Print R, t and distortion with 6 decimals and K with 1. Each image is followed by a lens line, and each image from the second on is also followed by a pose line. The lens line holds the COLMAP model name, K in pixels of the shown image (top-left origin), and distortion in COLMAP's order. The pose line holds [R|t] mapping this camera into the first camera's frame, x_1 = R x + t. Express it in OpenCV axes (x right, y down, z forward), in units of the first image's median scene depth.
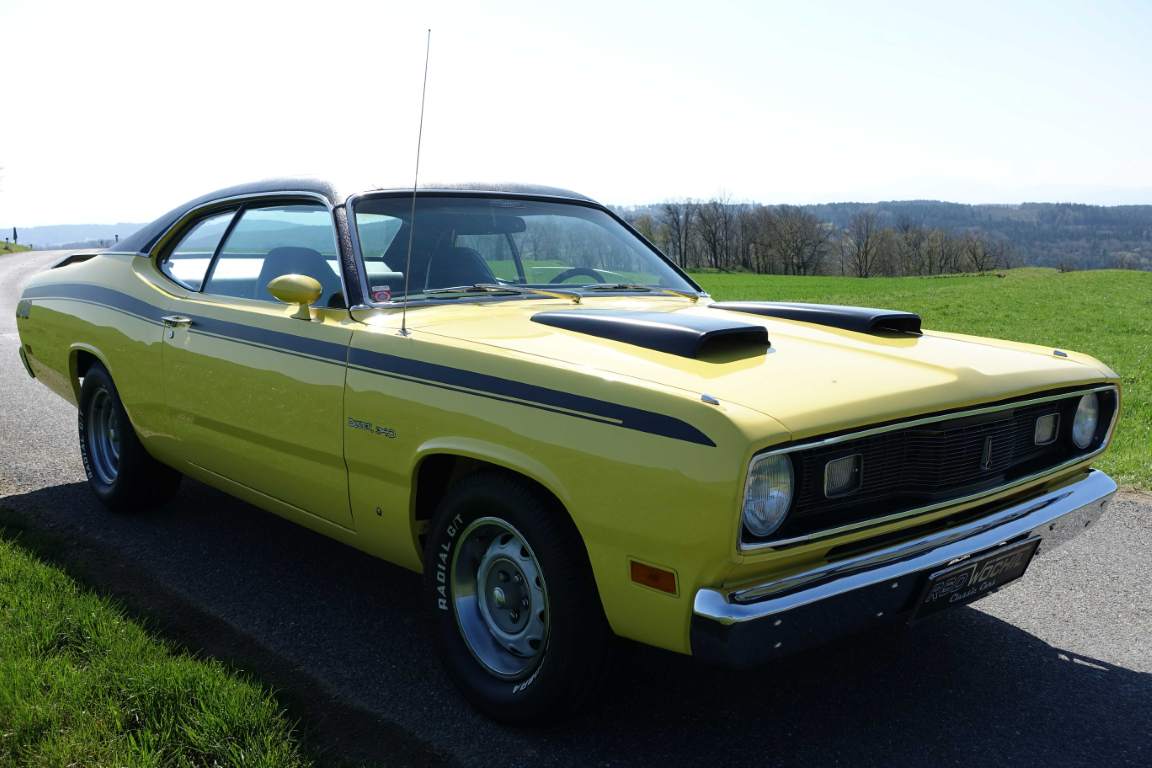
lens RADIAL K [[1068.2, 0, 580.6], [0, 1068.2, 380.4], [0, 0, 1]] dist [-0.014004, 0.000000]
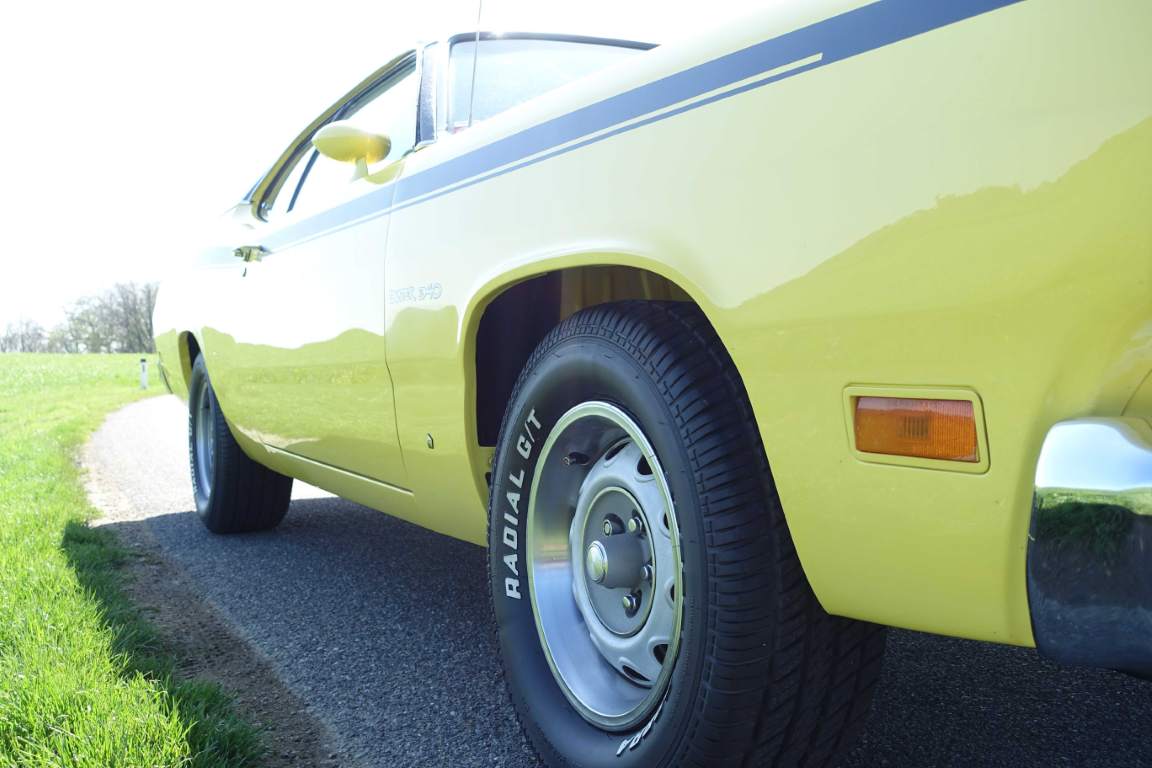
lens RADIAL K [[1068.2, 0, 575.2], [0, 1068.2, 377.3], [0, 0, 1]] dist [-0.014004, 0.000000]
pose [[0.971095, -0.021794, -0.237697, 0.034839], [-0.005634, 0.993453, -0.114105, 0.174691], [0.238627, 0.112146, 0.964614, 0.501449]]
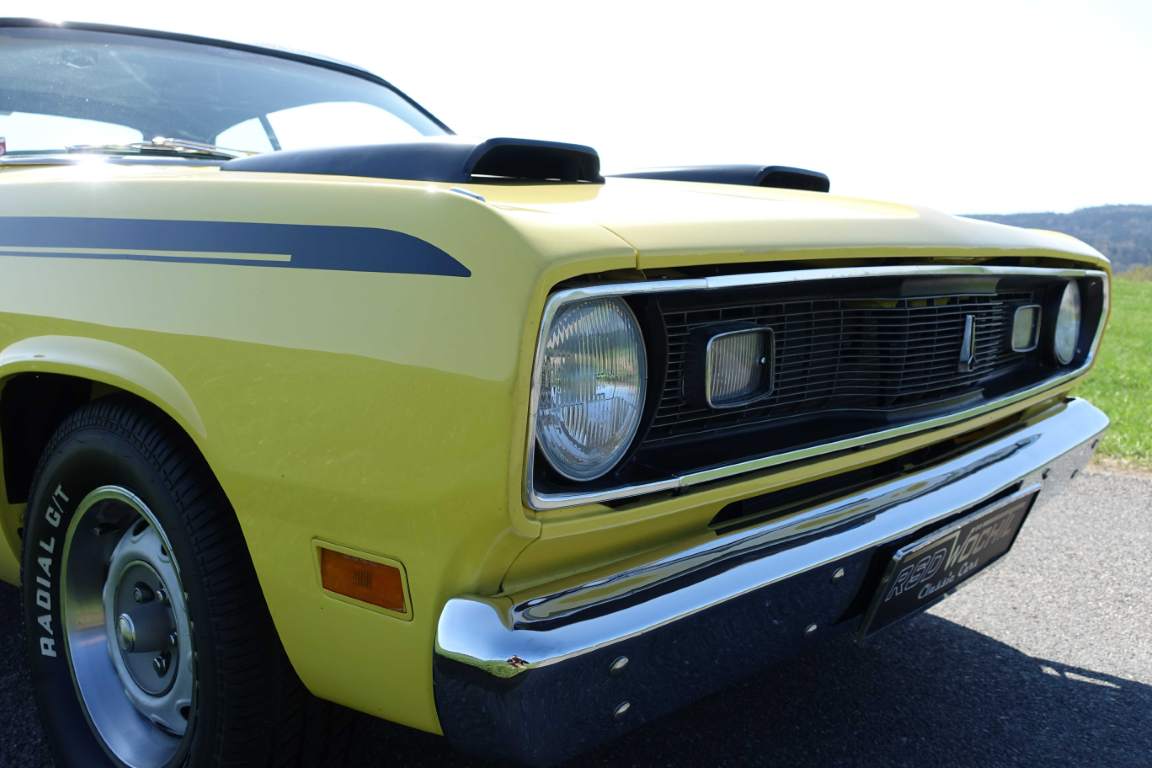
lens RADIAL K [[1068.2, 0, 571.1], [0, 1068.2, 381.5], [0, 0, 1]] dist [-0.014004, 0.000000]
pose [[0.992478, -0.027092, 0.119389, 0.088346], [0.028095, 0.999583, -0.006725, 0.084742], [-0.119157, 0.010028, 0.992825, 0.427887]]
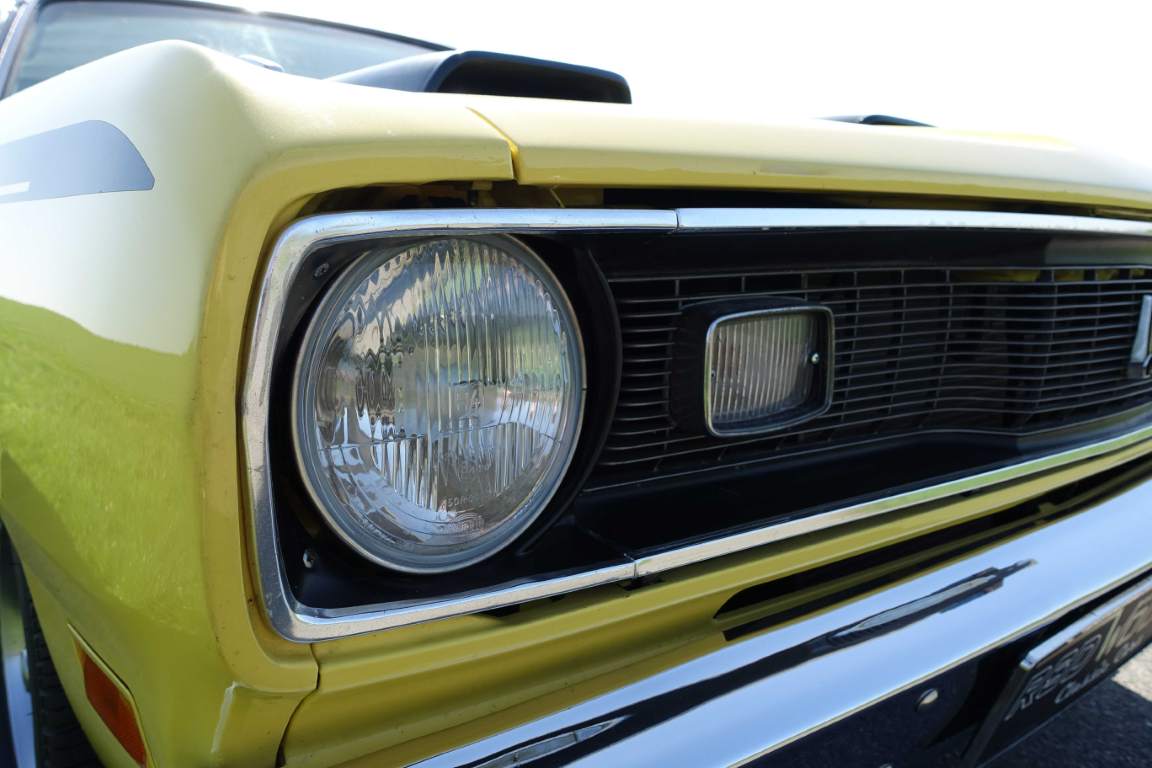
lens RADIAL K [[921.9, 0, 564.0], [0, 921.9, 377.8], [0, 0, 1]] dist [-0.034539, 0.008347]
pose [[0.998807, -0.005606, -0.048506, 0.171761], [0.005928, 0.999961, 0.006501, 0.078010], [0.048468, -0.006781, 0.998802, 0.626009]]
